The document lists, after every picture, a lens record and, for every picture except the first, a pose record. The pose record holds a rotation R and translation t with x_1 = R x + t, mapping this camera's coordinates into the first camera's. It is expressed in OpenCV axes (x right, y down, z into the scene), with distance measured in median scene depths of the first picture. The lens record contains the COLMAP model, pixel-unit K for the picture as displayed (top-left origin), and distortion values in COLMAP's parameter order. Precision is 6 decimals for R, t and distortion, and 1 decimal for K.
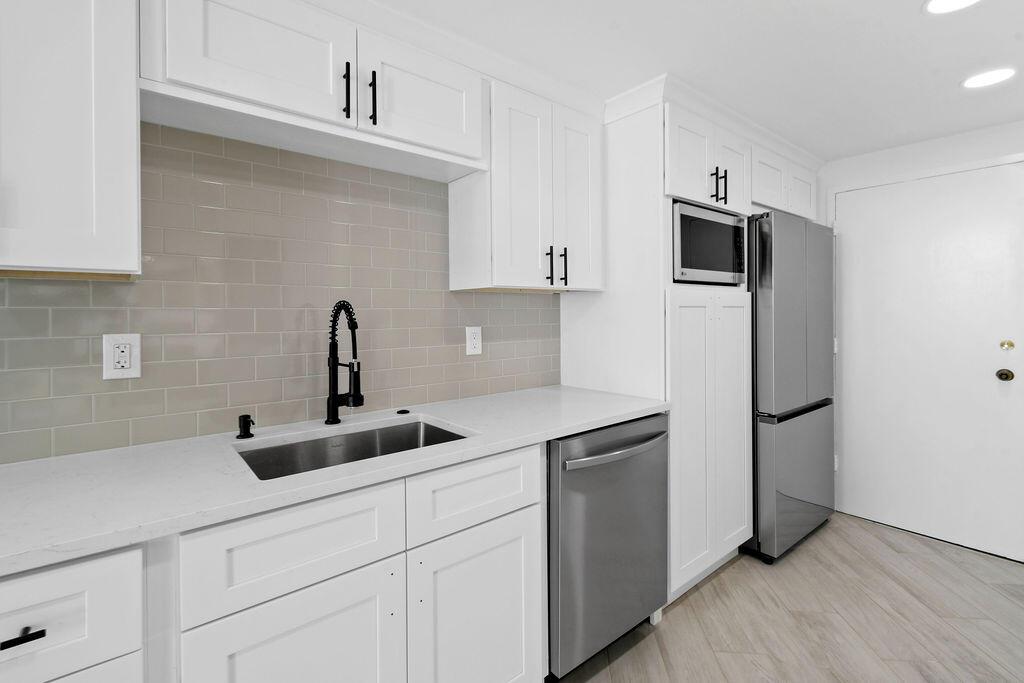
lens RADIAL K [[463.8, 0, 515.1], [0, 463.8, 317.0], [0, 0, 1]] dist [0.000354, -0.000762]
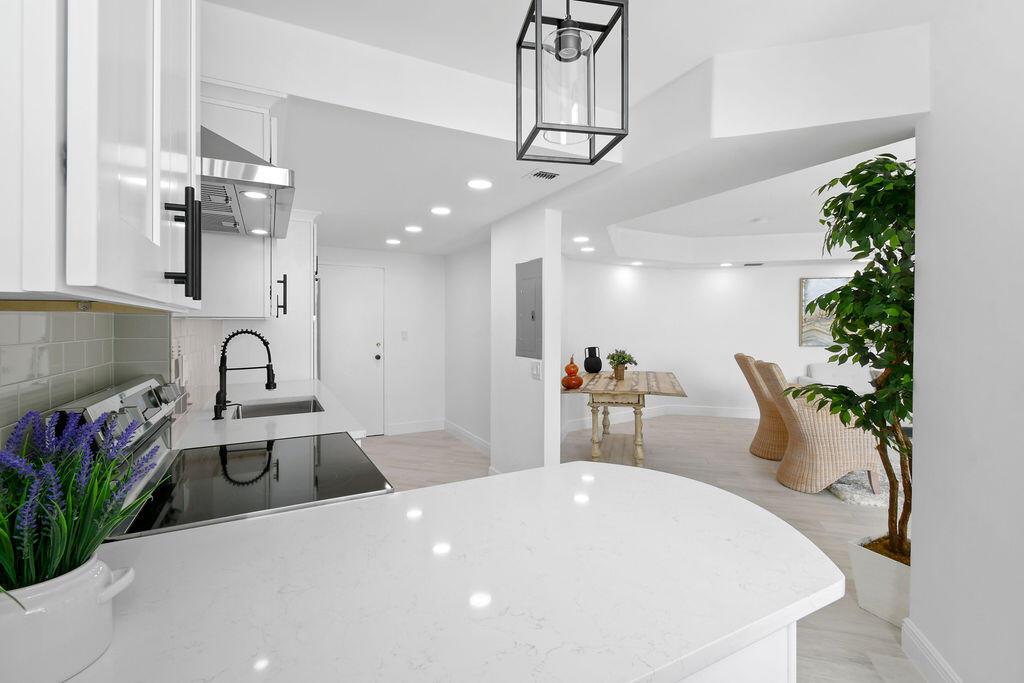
lens RADIAL K [[458.9, 0, 522.6], [0, 458.9, 324.7], [0, 0, 1]] dist [-0.000429, -0.000298]
pose [[0.185577, 0.005165, 0.982616, -1.304690], [0.005601, 0.999964, -0.006314, -0.025486], [-0.982614, 0.006675, 0.185541, -0.184767]]
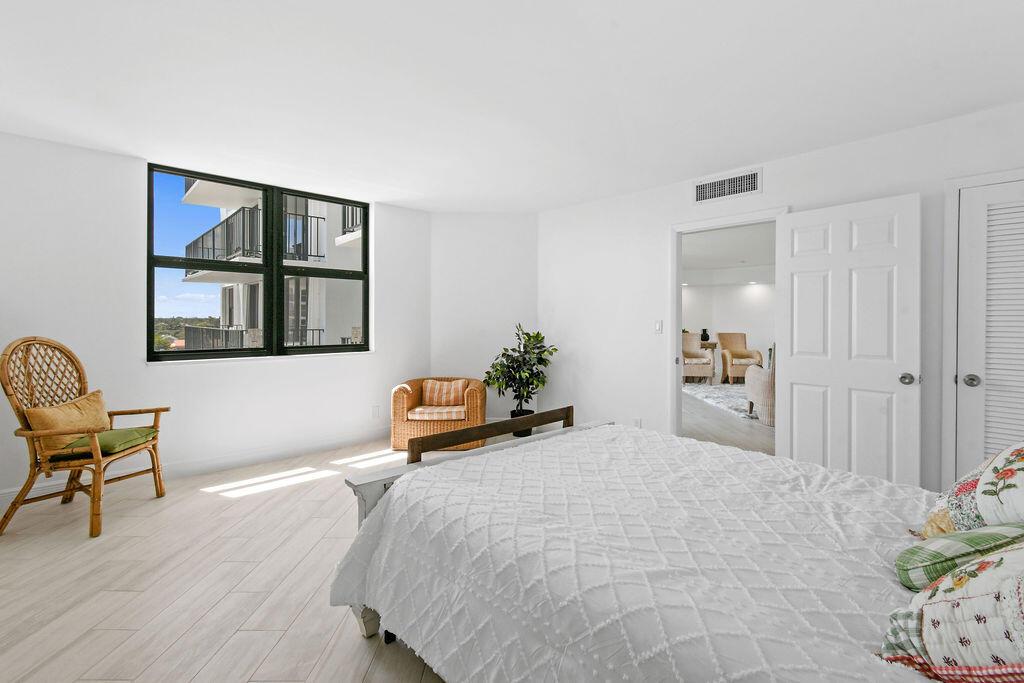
lens RADIAL K [[458.9, 0, 522.6], [0, 458.9, 324.7], [0, 0, 1]] dist [-0.000429, -0.000298]
pose [[0.998112, 0.008719, 0.060791, -1.091181], [-0.008890, 0.999957, 0.002554, 0.048638], [-0.060766, -0.003090, 0.998147, -5.432068]]
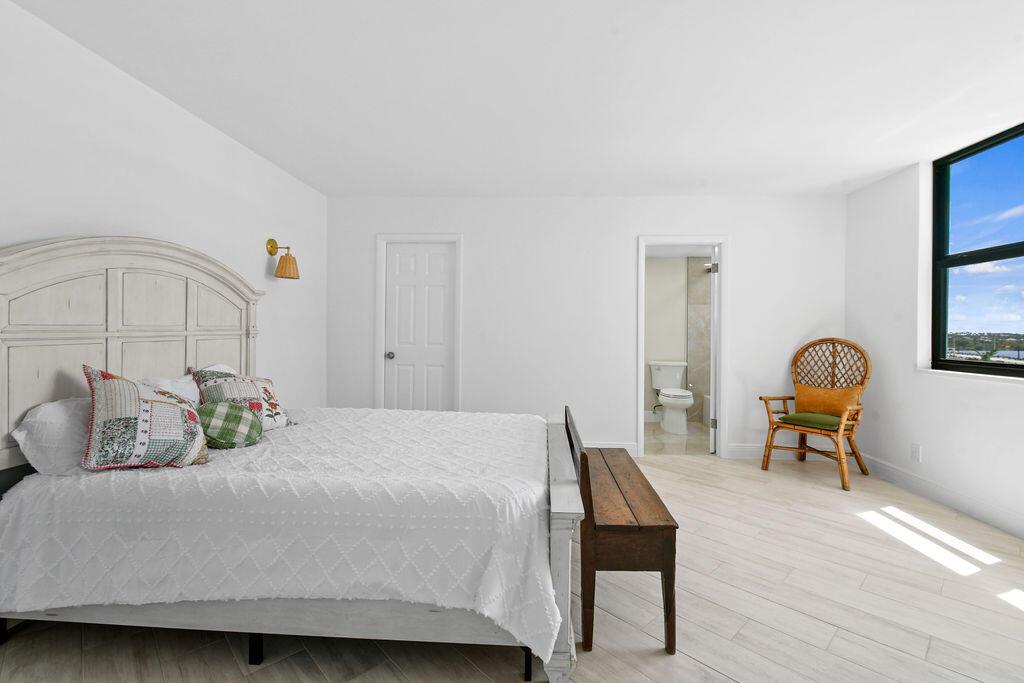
lens RADIAL K [[460.8, 0, 519.8], [0, 460.8, 331.2], [0, 0, 1]] dist [0.002369, 0.000089]
pose [[-0.680465, 0.002752, -0.732775, -0.139509], [-0.009437, 0.999877, 0.012519, 0.064779], [0.732720, 0.015434, -0.680355, -3.532905]]
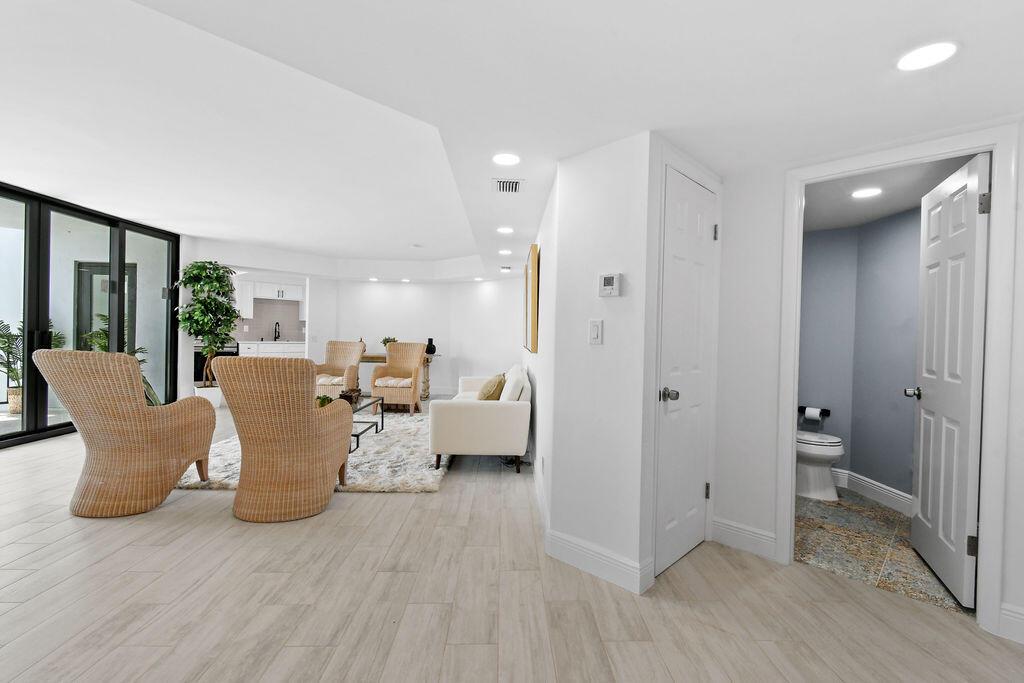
lens RADIAL K [[453.8, 0, 521.6], [0, 453.8, 339.5], [0, 0, 1]] dist [-0.000468, -0.000703]
pose [[0.993605, 0.027729, 0.109450, 1.793188], [-0.028426, 0.999584, 0.004811, 0.062406], [-0.109272, -0.007892, 0.993981, -4.363426]]
